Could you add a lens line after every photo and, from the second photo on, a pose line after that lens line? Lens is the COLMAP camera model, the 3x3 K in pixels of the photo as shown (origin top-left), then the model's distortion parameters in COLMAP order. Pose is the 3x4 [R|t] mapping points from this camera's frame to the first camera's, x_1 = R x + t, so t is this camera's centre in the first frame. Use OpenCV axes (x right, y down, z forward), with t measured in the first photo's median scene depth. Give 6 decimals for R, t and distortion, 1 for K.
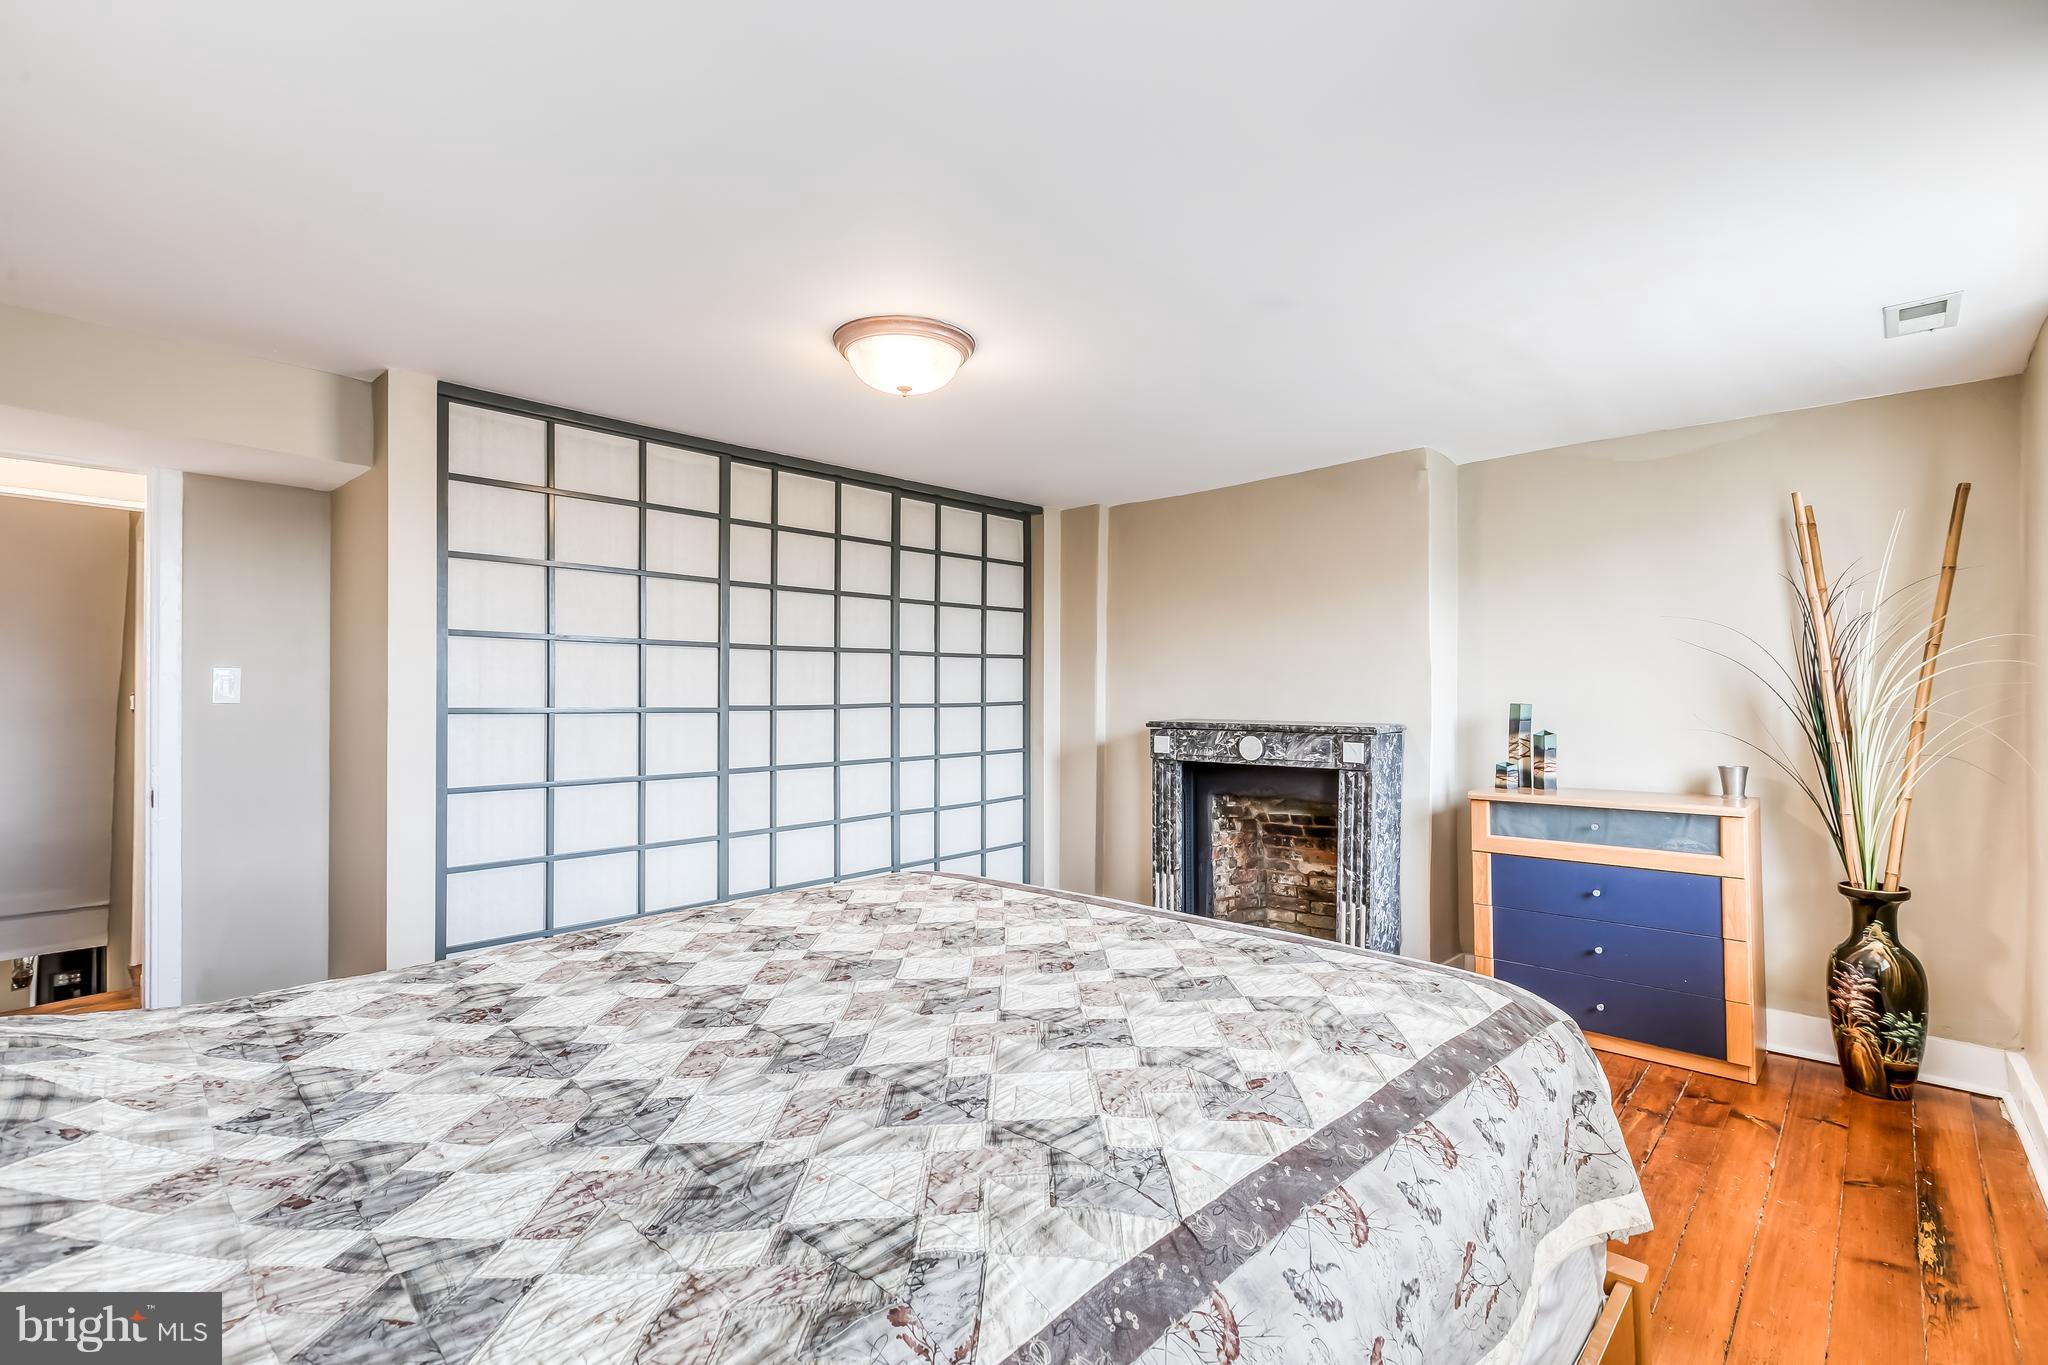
lens RADIAL K [[918.6, 0, 1017.7], [0, 918.6, 686.0], [0, 0, 1]] dist [-0.002870, -0.002483]
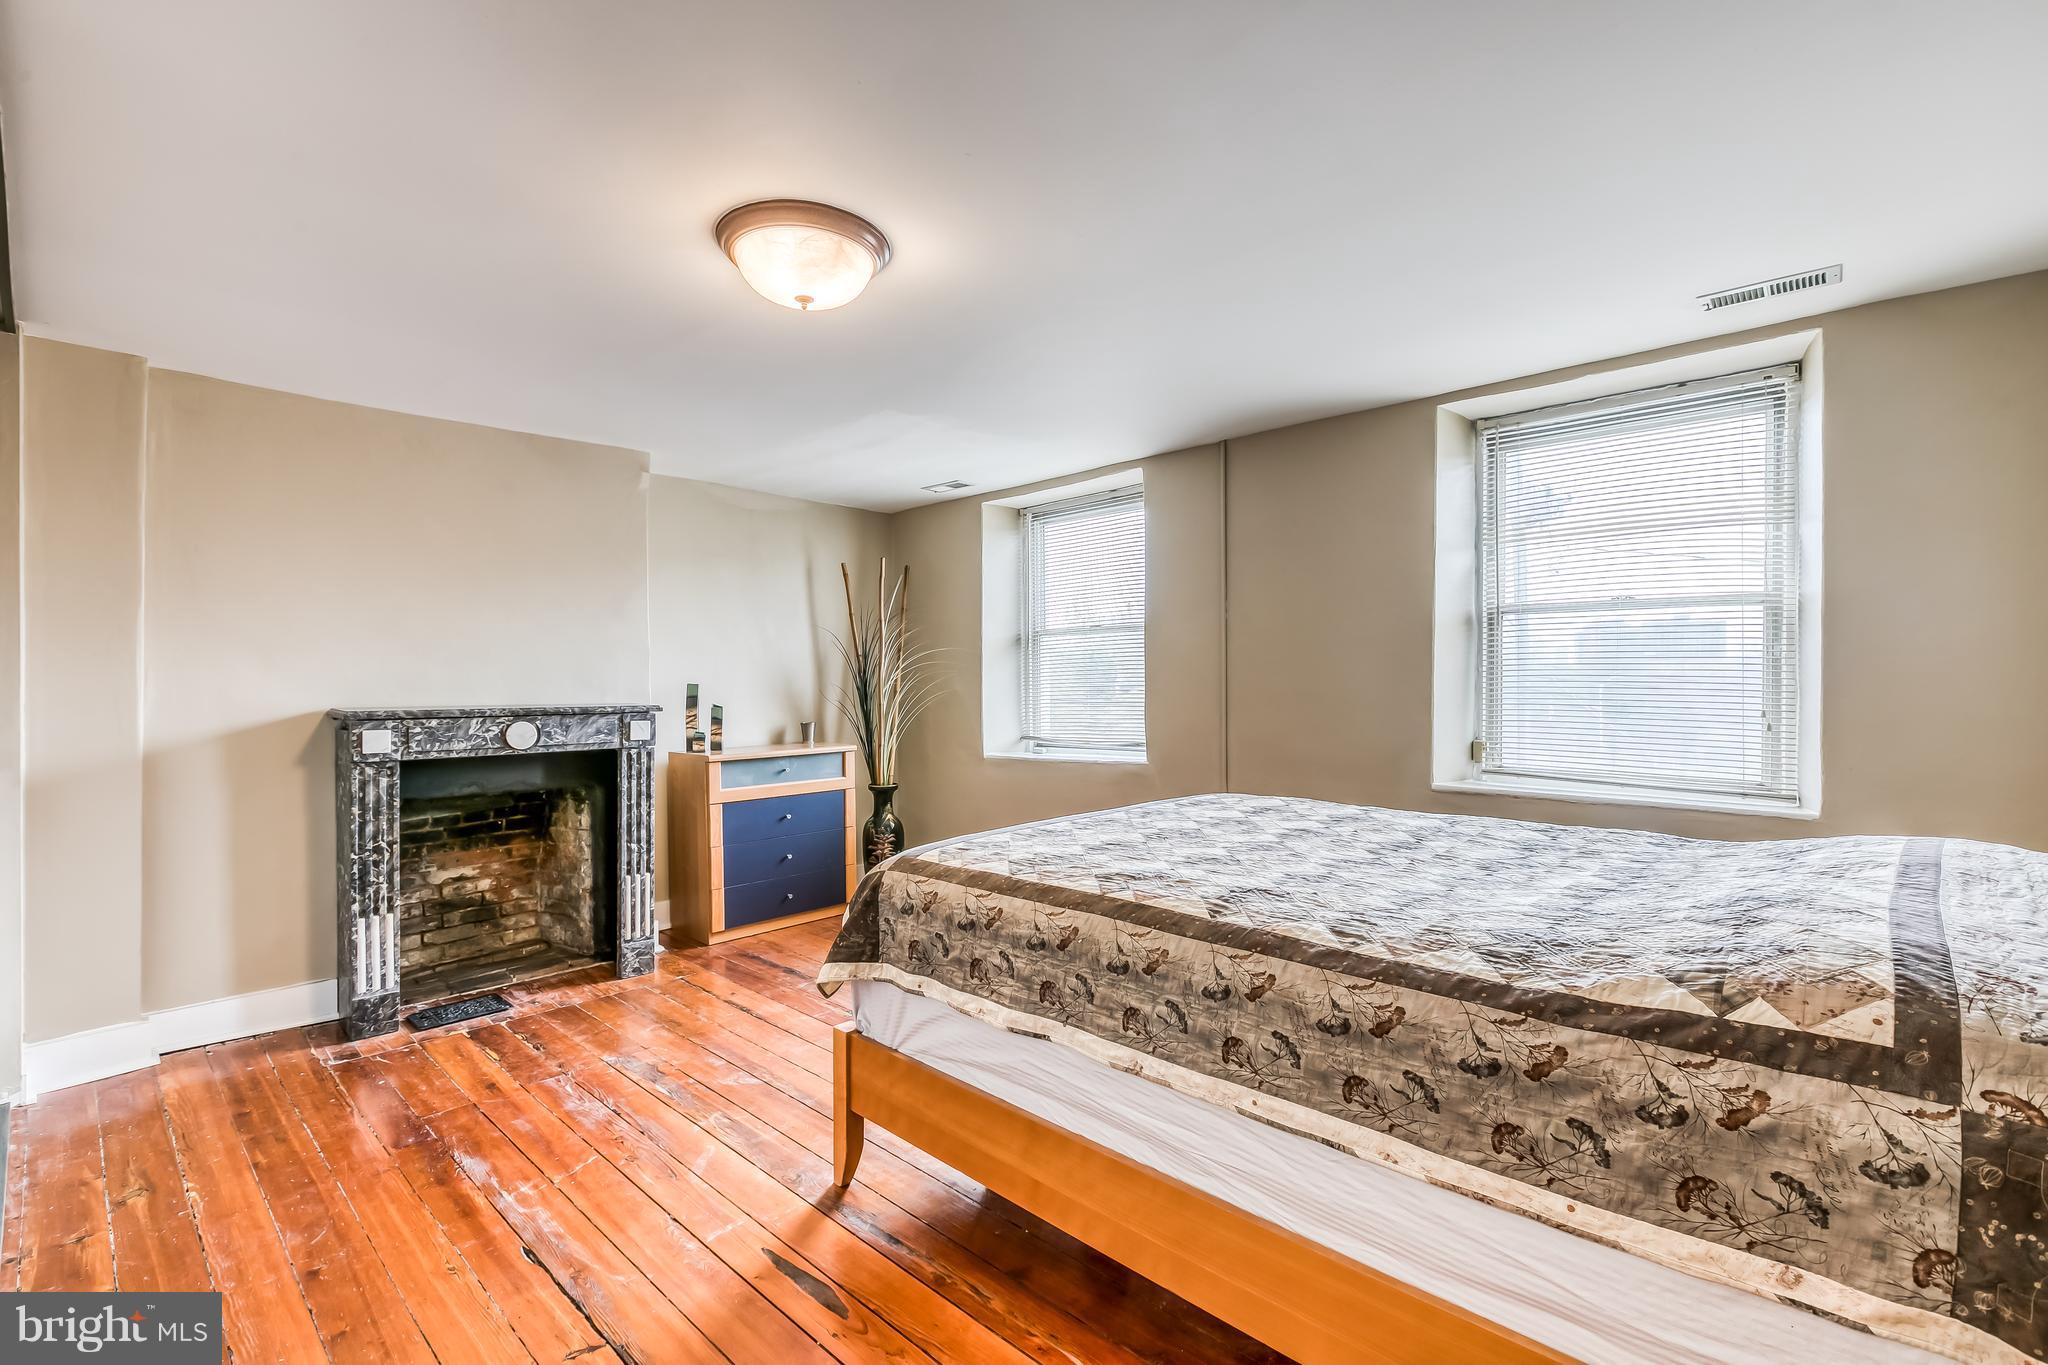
lens RADIAL K [[918.6, 0, 1032.9], [0, 918.6, 675.6], [0, 0, 1]] dist [-0.002870, -0.002483]
pose [[-0.007887, 0.006593, 0.999947, -0.633921], [-0.004350, 0.999969, -0.006627, 0.013881], [-0.999959, -0.004402, -0.007859, 0.515244]]
